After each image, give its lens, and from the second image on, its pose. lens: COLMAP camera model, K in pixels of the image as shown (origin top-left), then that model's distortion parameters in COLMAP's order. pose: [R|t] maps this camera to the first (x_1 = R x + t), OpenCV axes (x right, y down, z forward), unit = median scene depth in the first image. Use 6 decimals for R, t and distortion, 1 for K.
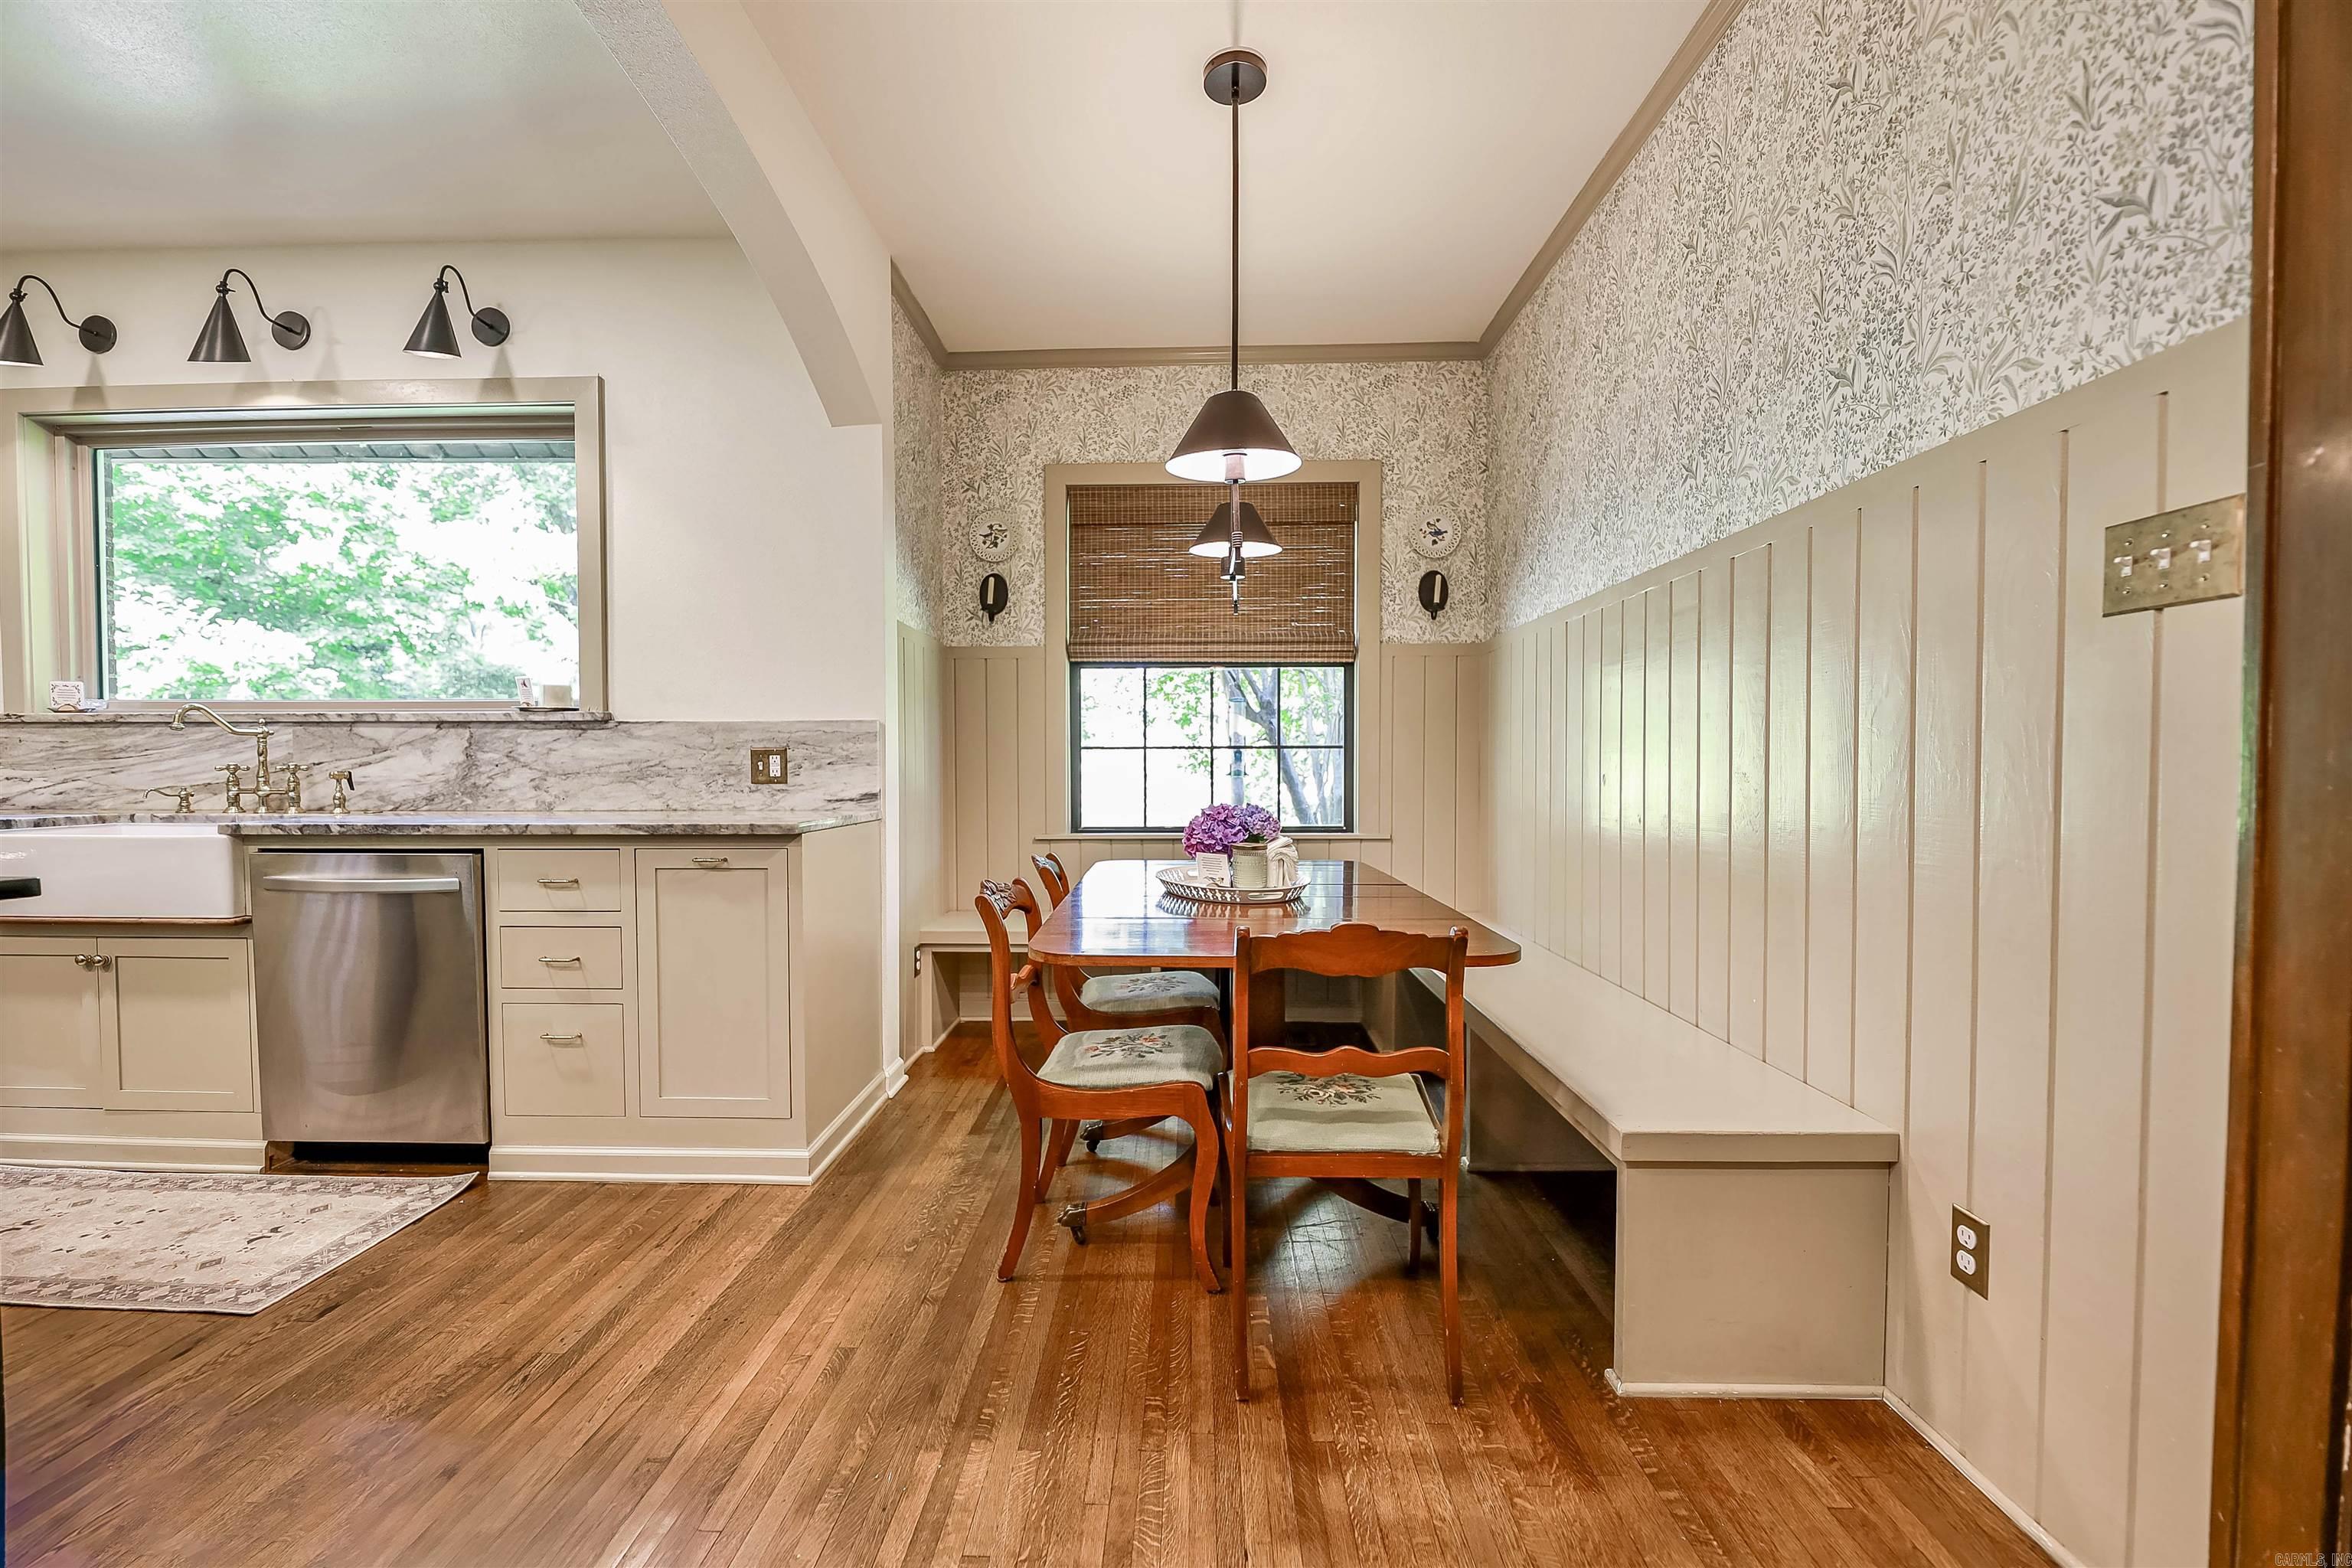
lens RADIAL K [[946.9, 0, 1165.8], [0, 946.9, 791.1], [0, 0, 1]] dist [-0.002578, -0.000973]
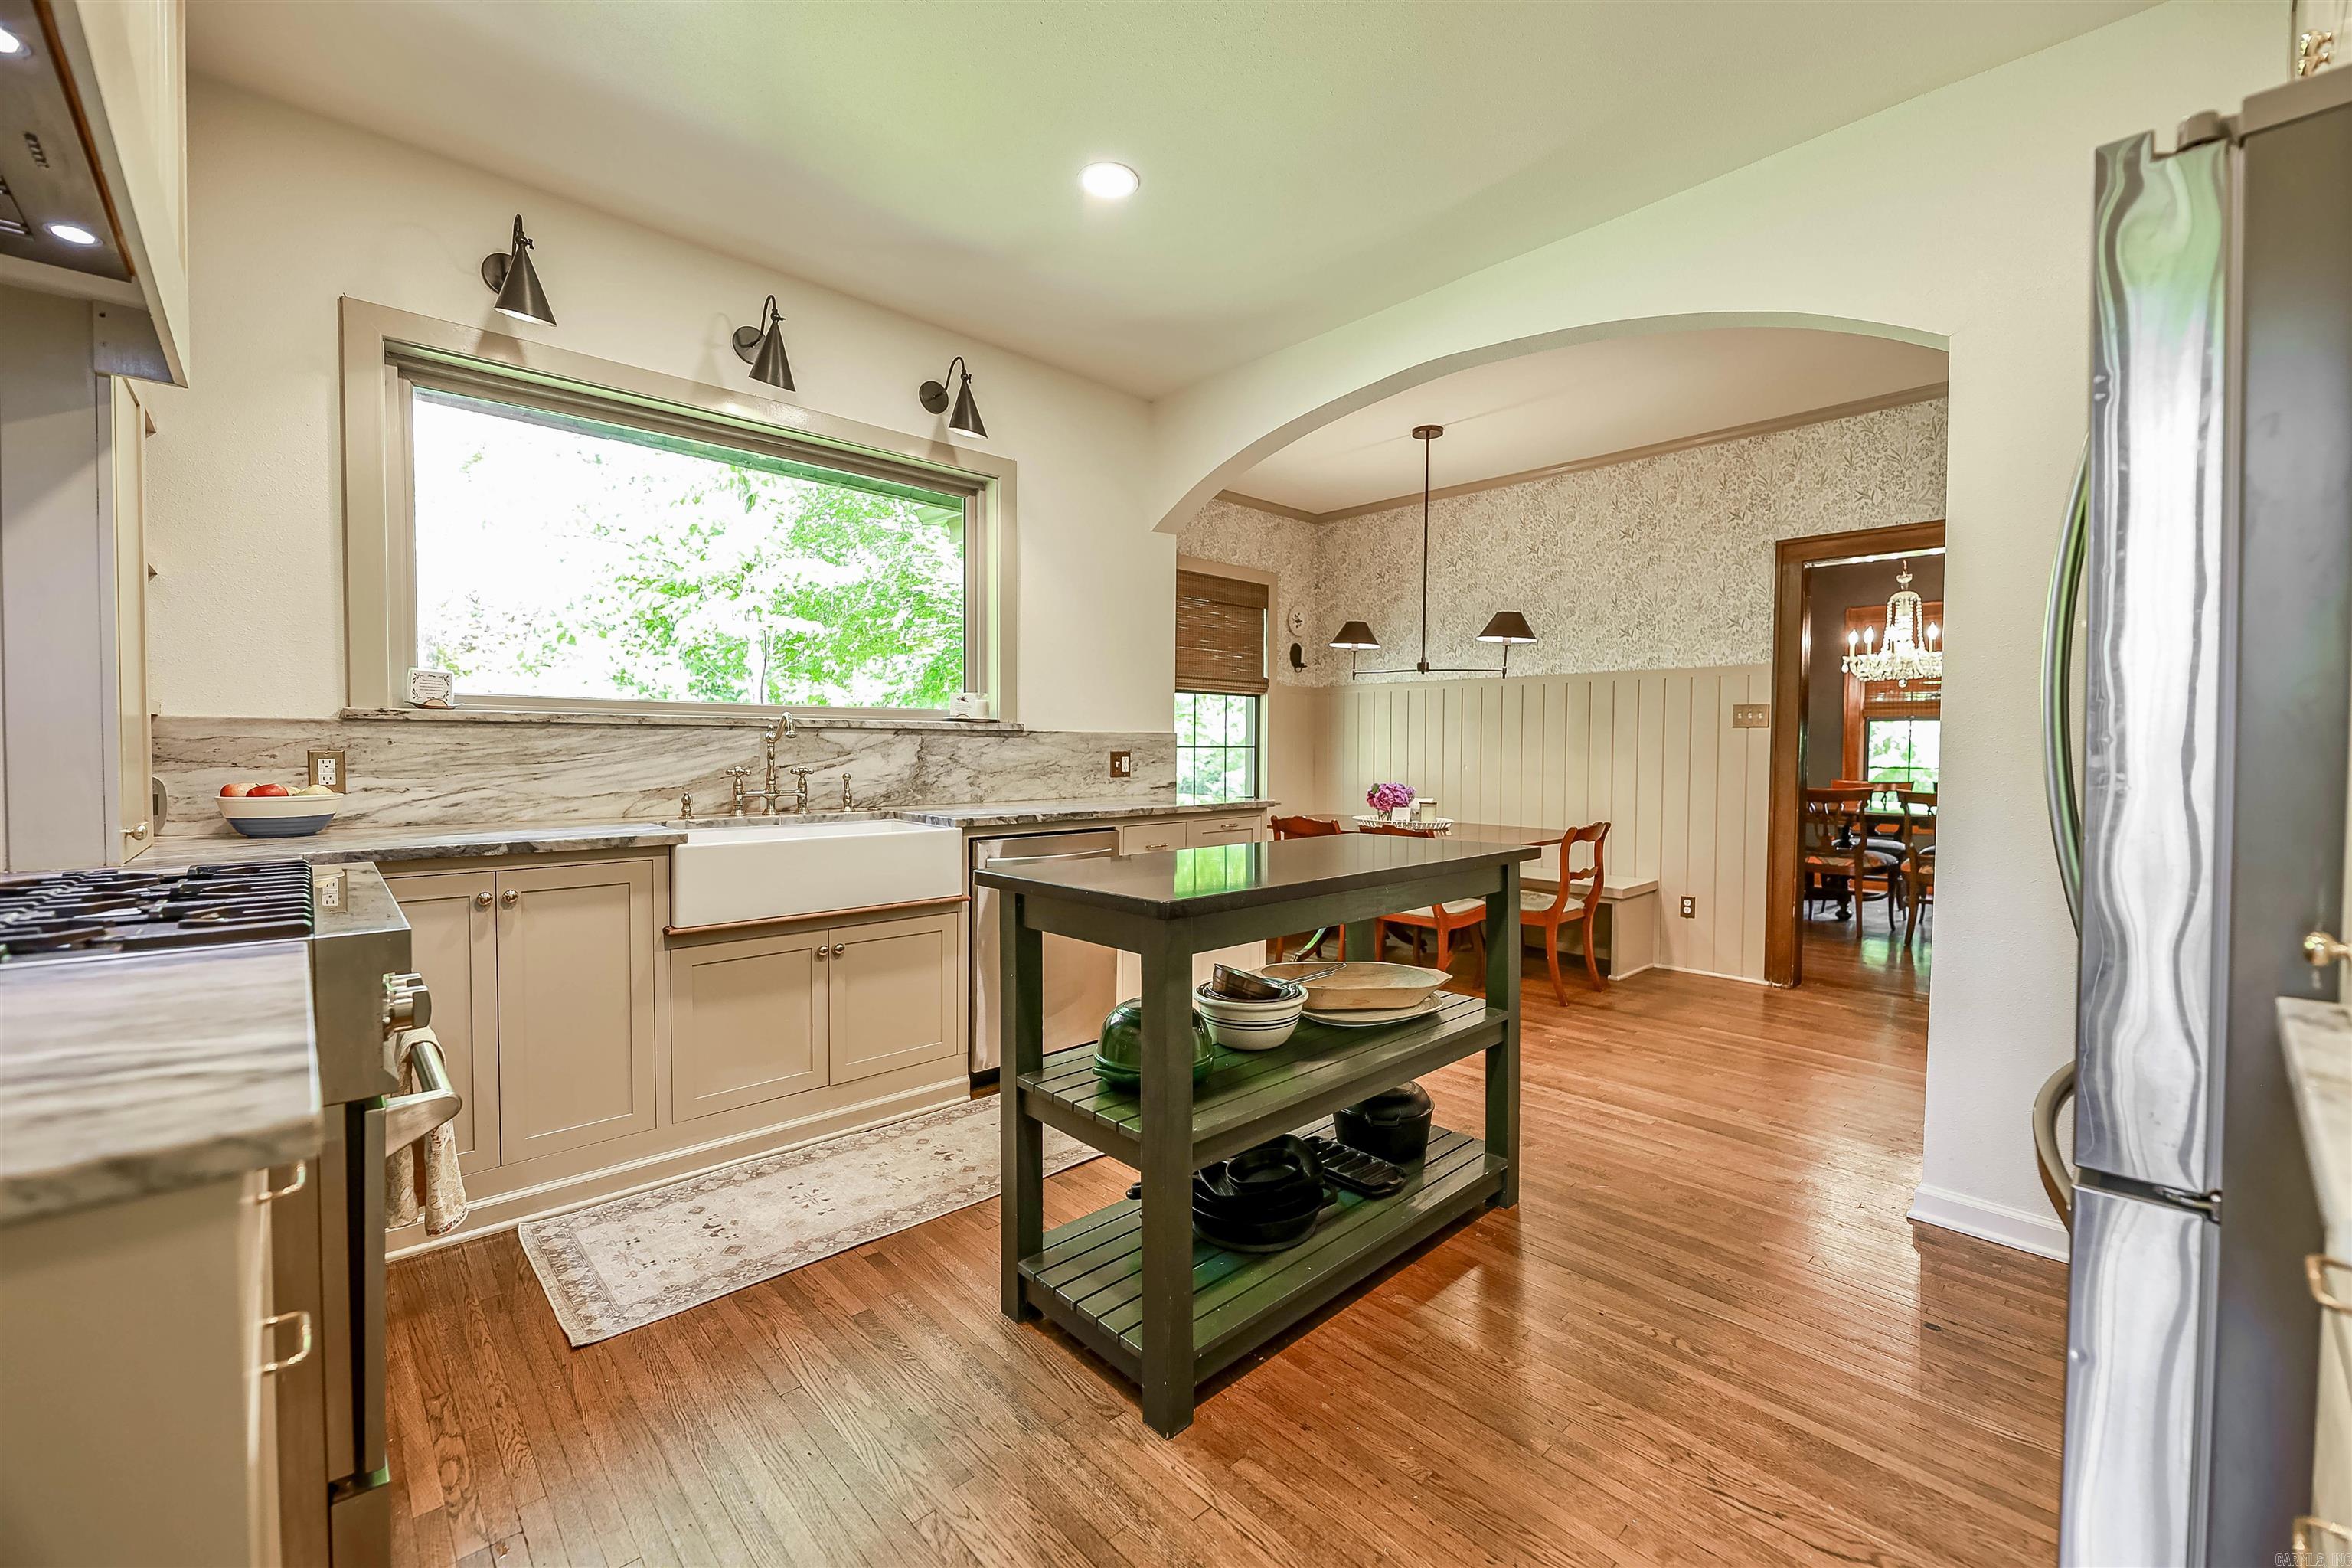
lens RADIAL K [[946.9, 0, 1170.5], [0, 946.9, 771.6], [0, 0, 1]] dist [-0.002578, -0.000973]
pose [[0.708923, -0.015795, 0.705109, -1.351044], [0.013031, 0.999872, 0.009296, -0.027735], [-0.705165, 0.002599, 0.709038, -0.052272]]
